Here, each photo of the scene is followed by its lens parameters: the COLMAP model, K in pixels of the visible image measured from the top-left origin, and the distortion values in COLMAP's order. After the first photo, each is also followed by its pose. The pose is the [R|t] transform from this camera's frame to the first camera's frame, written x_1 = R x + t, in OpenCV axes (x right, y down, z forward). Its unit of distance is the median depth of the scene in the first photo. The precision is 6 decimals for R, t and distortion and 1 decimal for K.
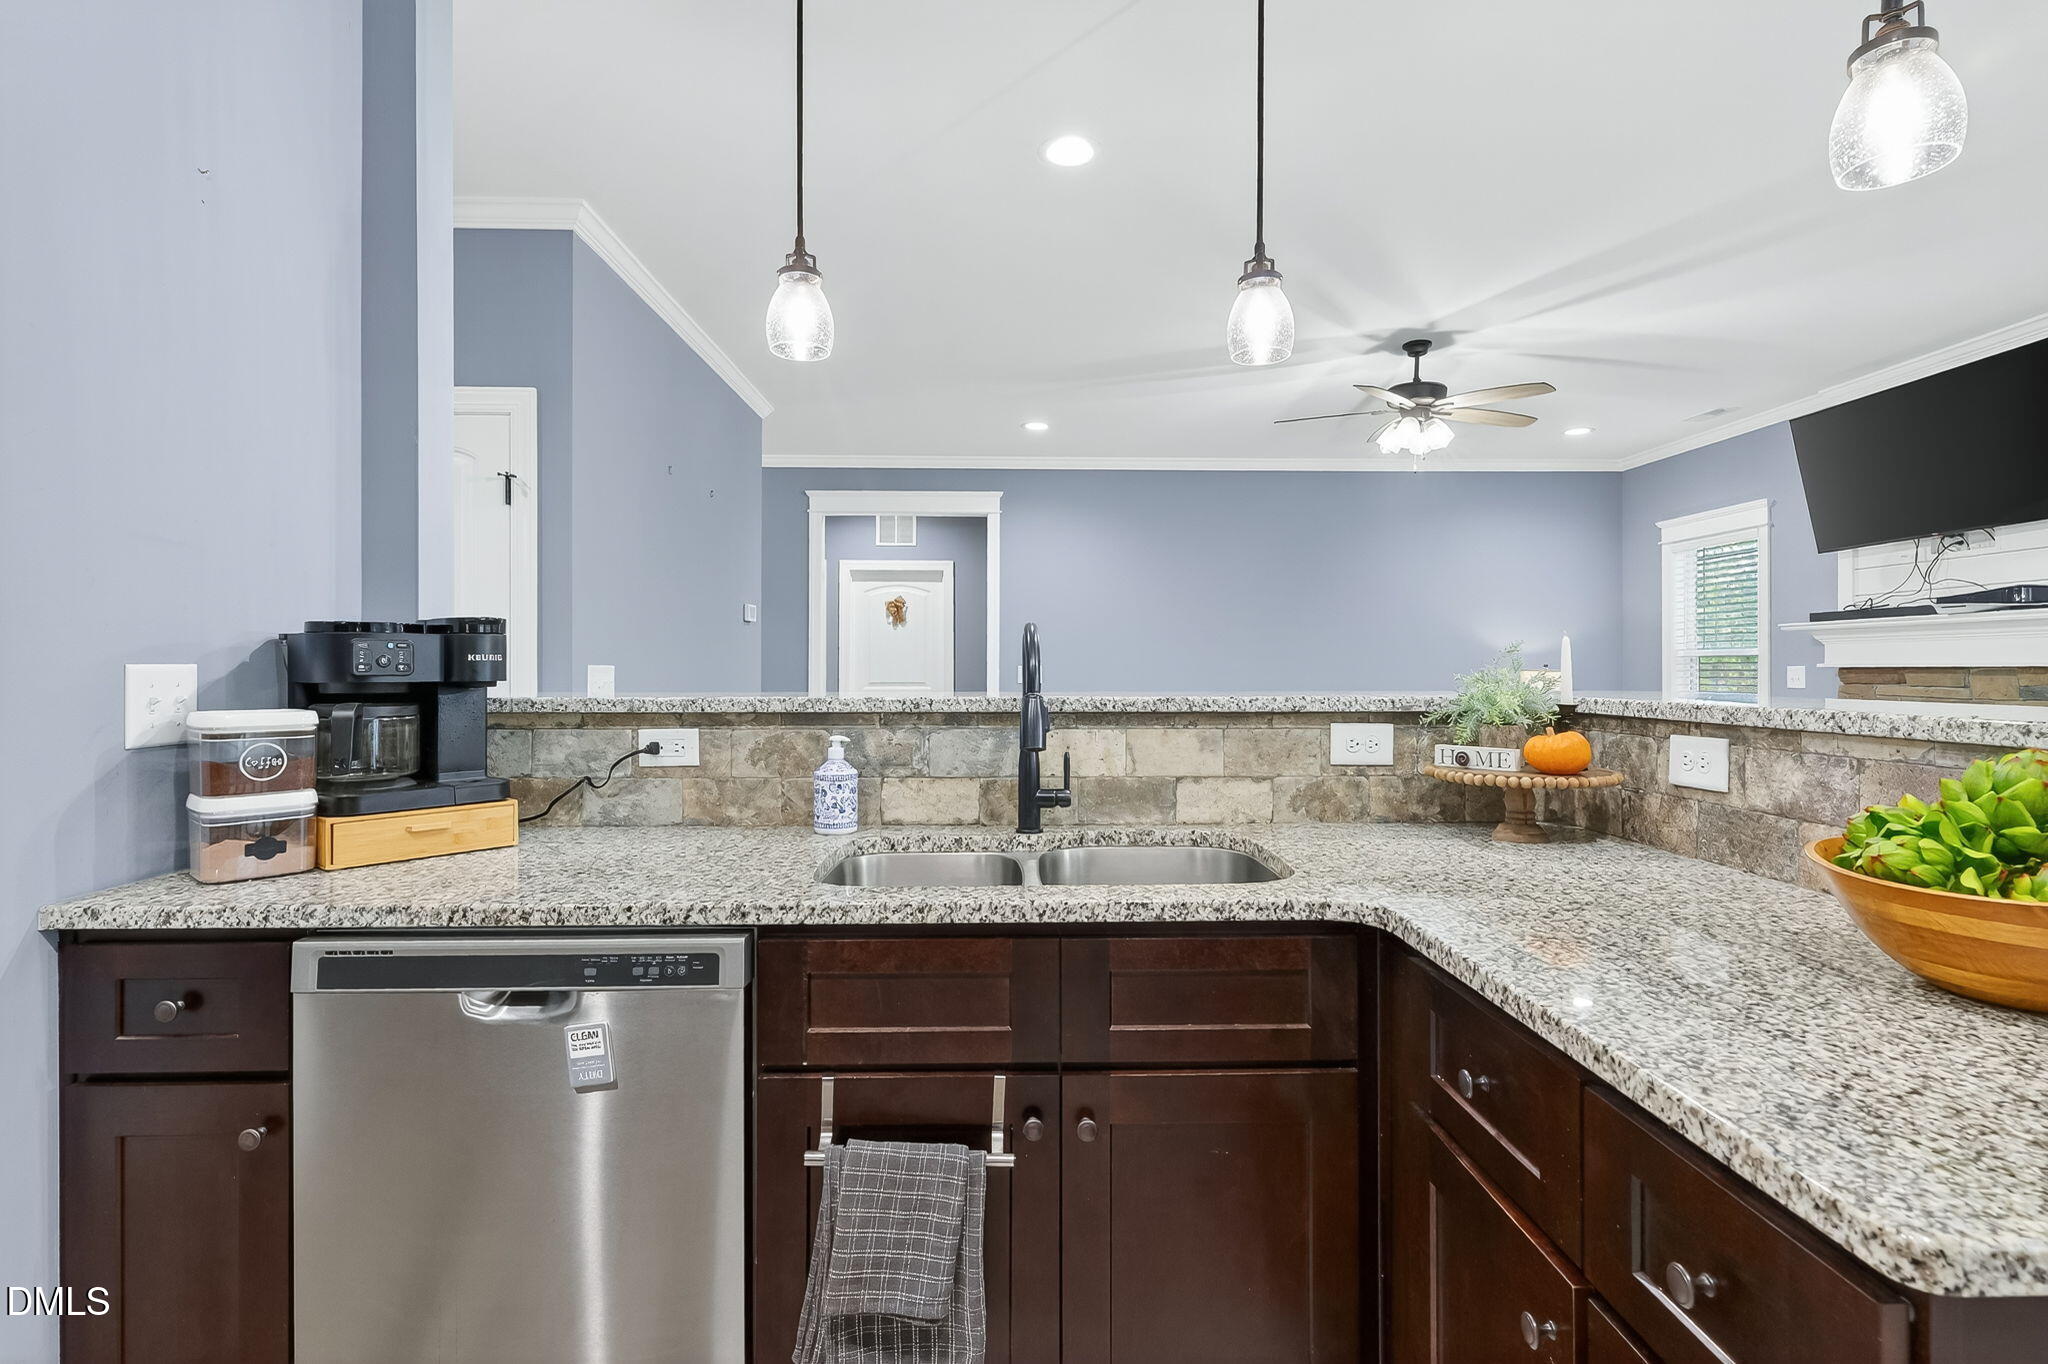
lens RADIAL K [[959.4, 0, 1025.4], [0, 959.4, 663.4], [0, 0, 1]] dist [-0.001122, 0.002885]
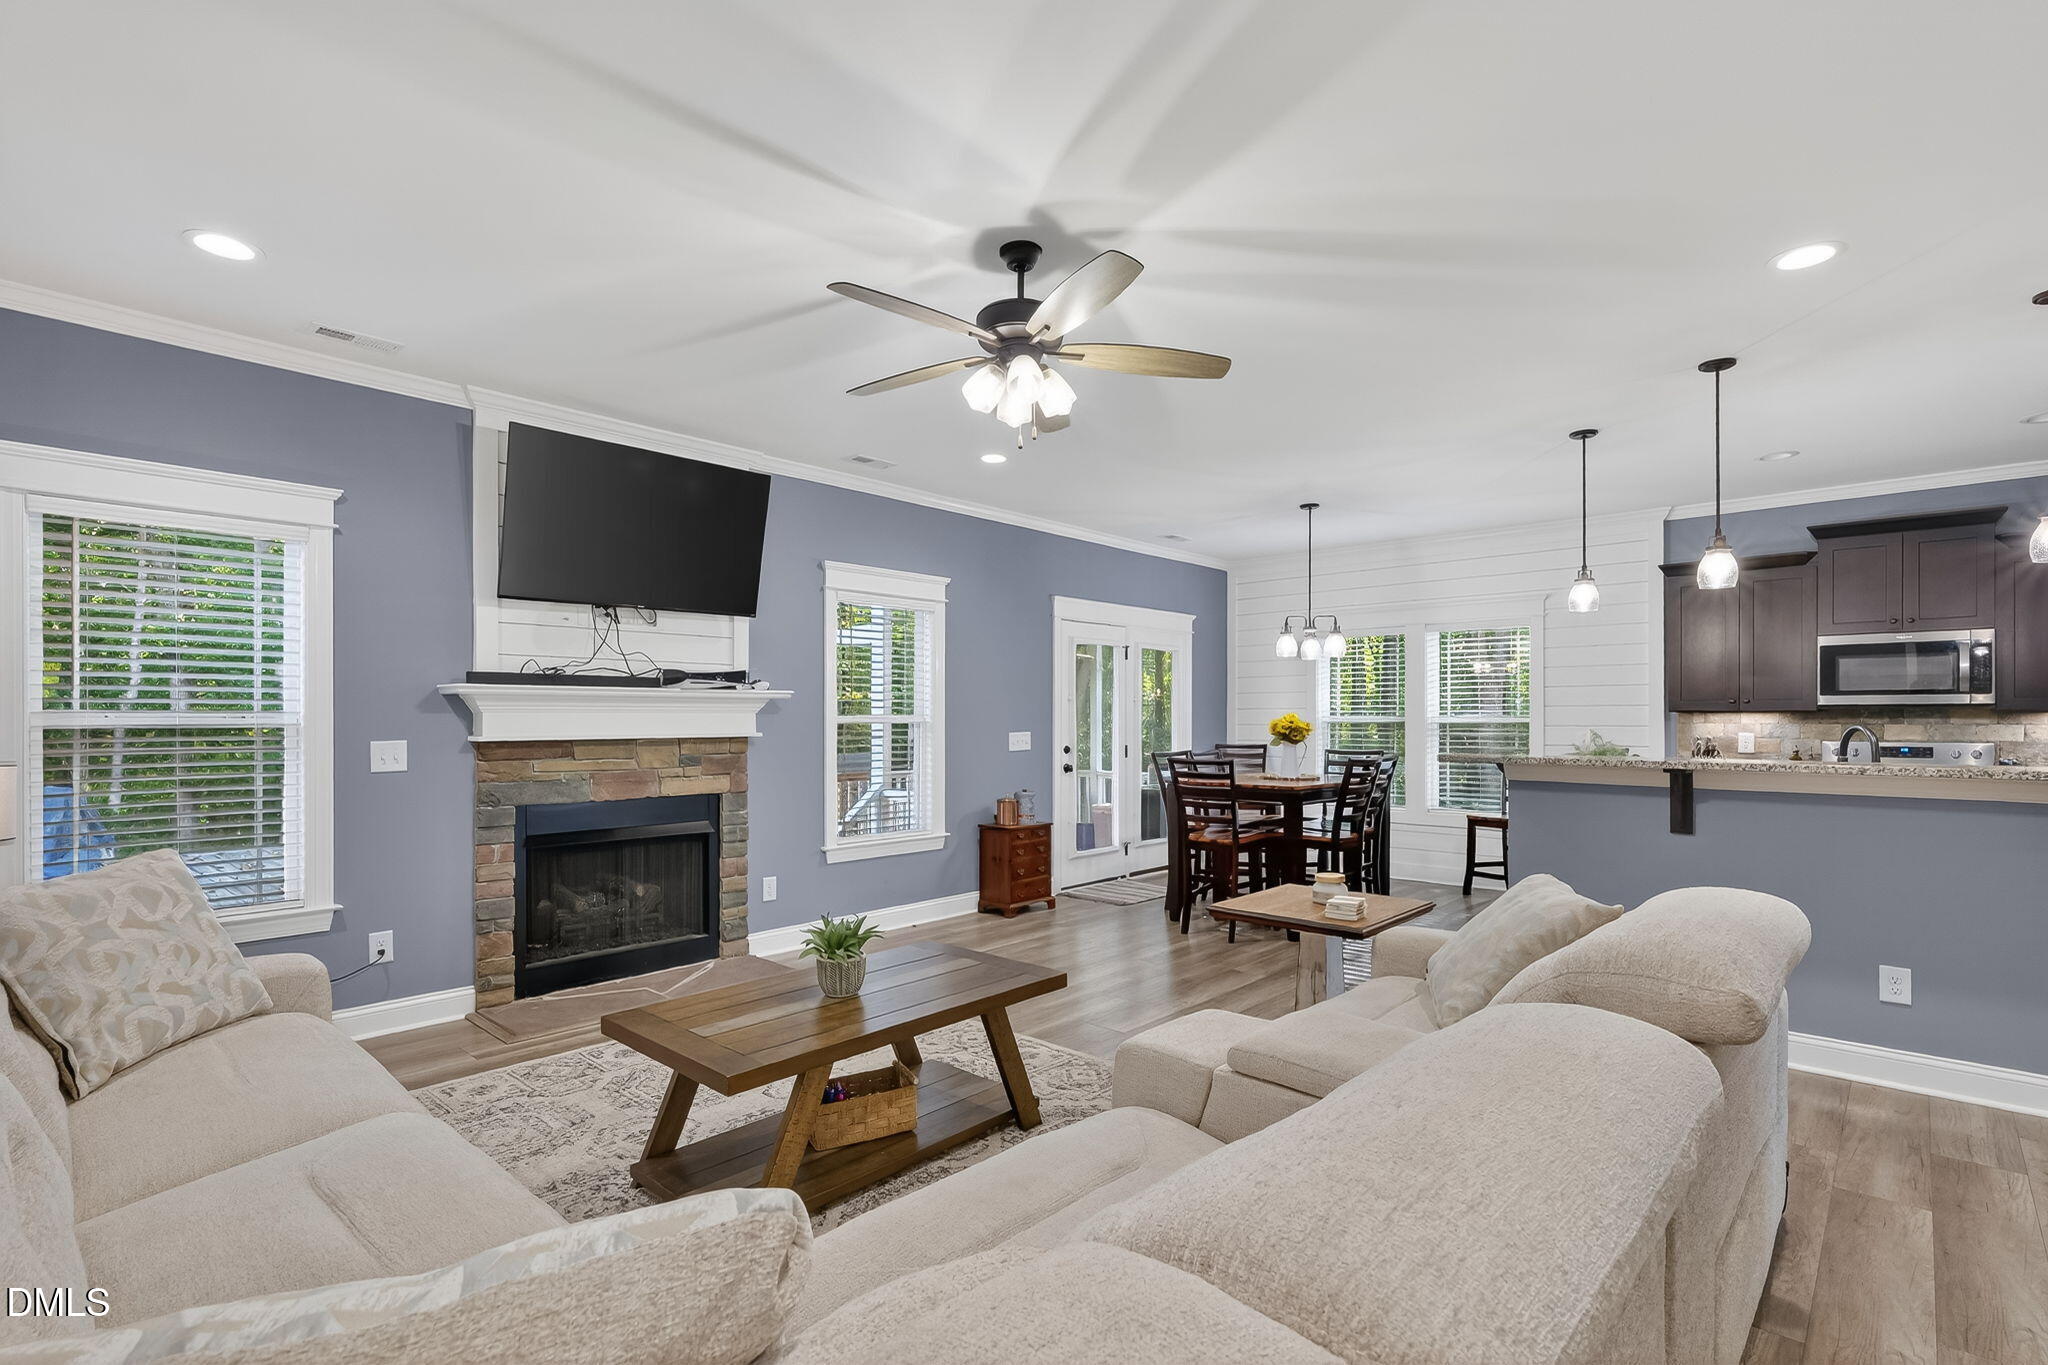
lens RADIAL K [[959.4, 0, 1018.4], [0, 959.4, 711.6], [0, 0, 1]] dist [-0.001122, 0.002885]
pose [[-0.717979, 0.005162, 0.696045, -0.090998], [-0.003281, 0.999936, -0.010800, -0.037832], [-0.696057, -0.010038, -0.717917, 3.513541]]
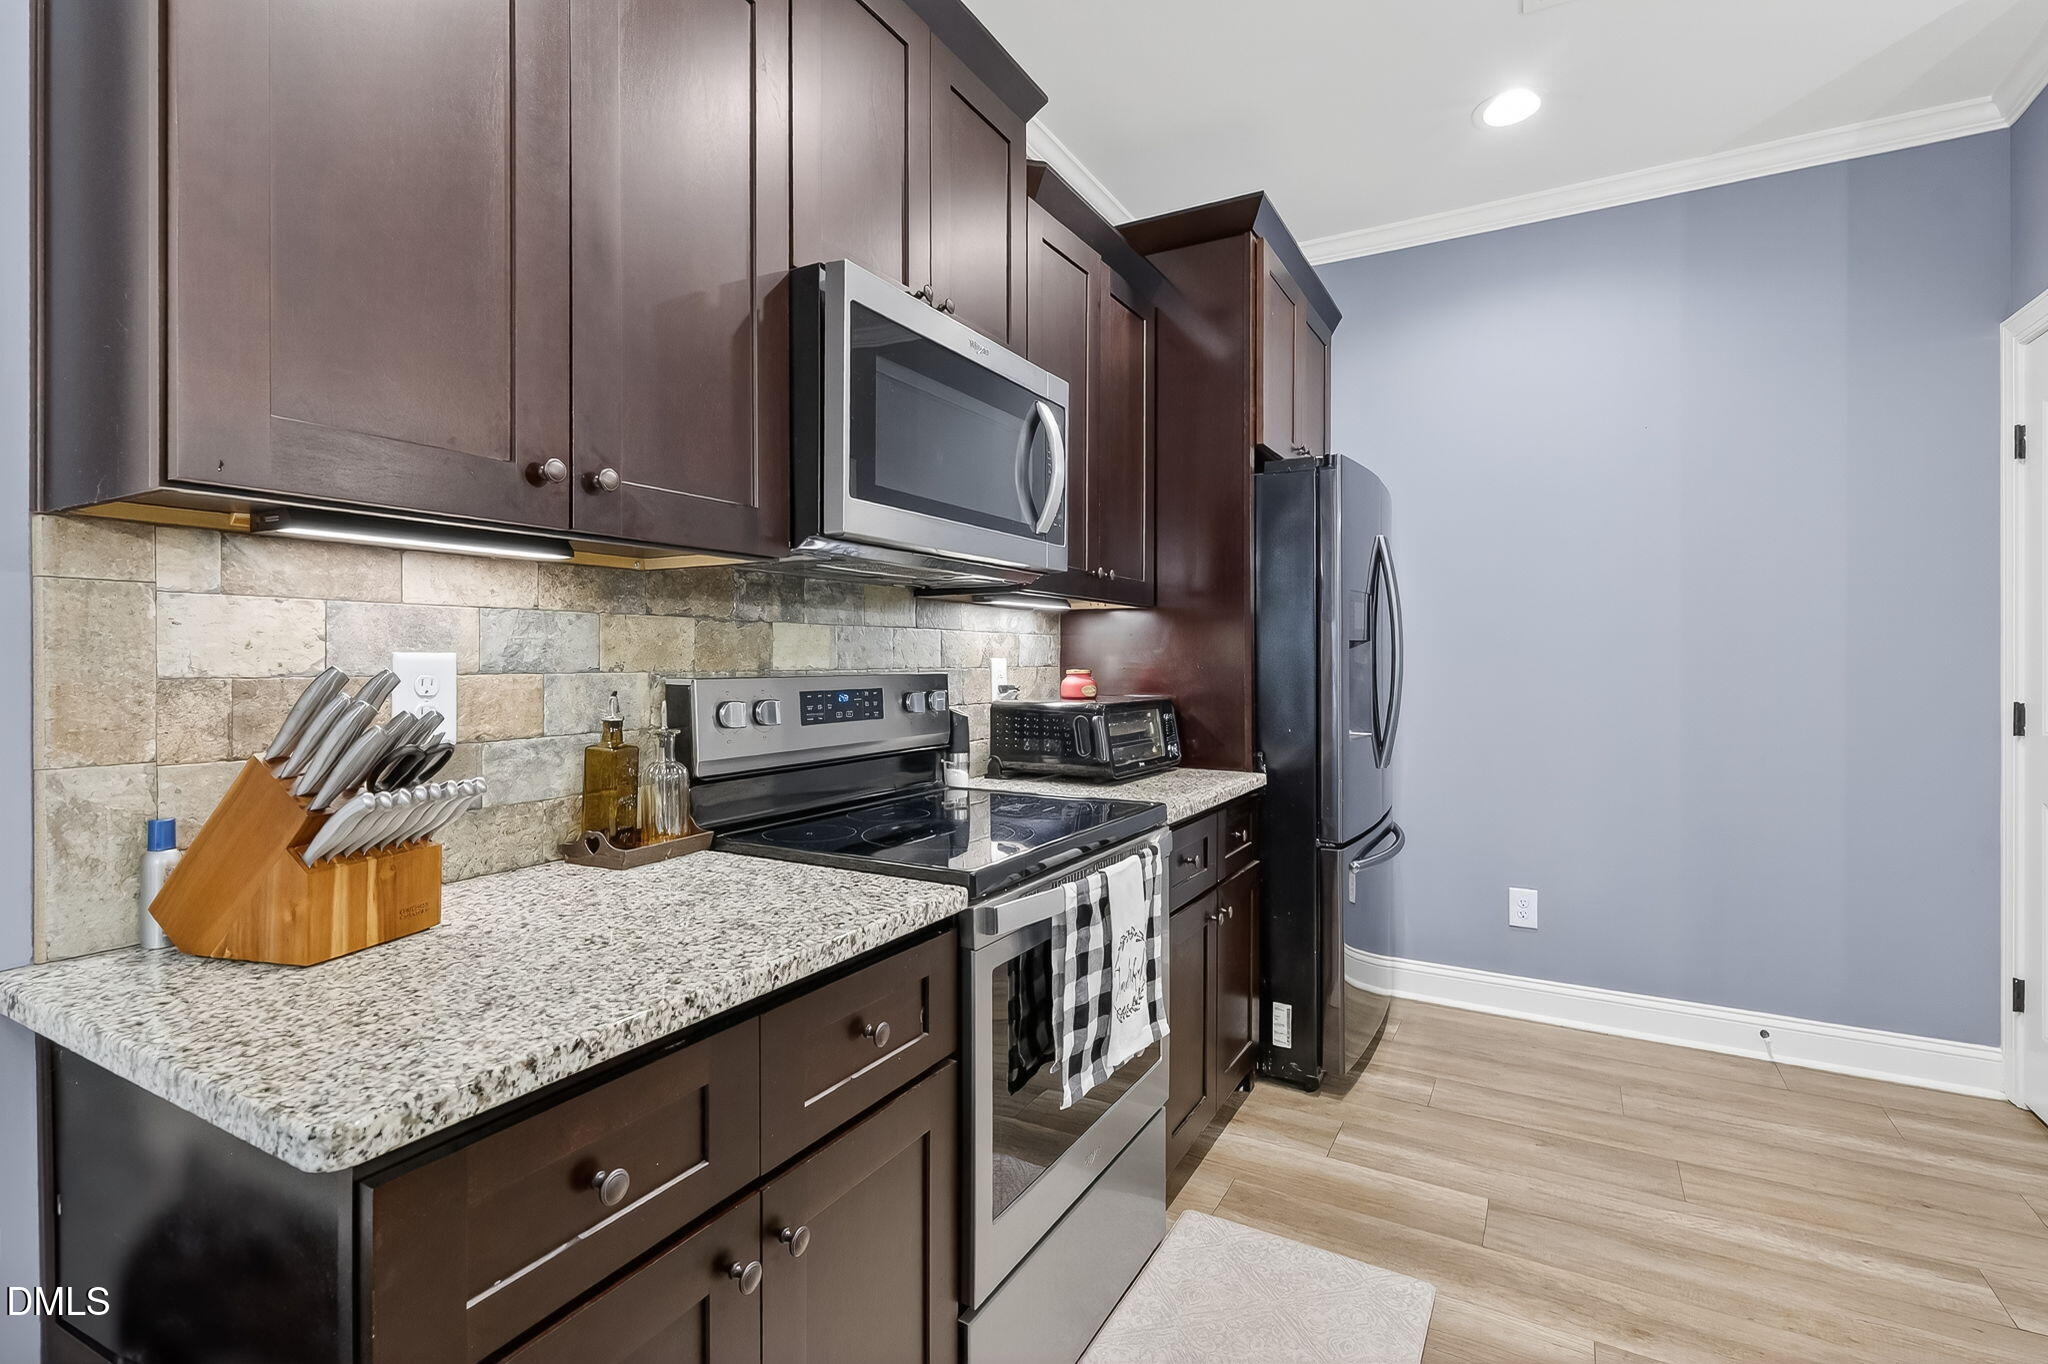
lens RADIAL K [[959.4, 0, 1017.6], [0, 959.4, 663.1], [0, 0, 1]] dist [-0.001122, 0.002885]
pose [[-0.517993, 0.003182, -0.855379, 0.775216], [0.005088, 0.999987, 0.000639, 0.002506], [0.855370, -0.004021, -0.518002, 0.110006]]
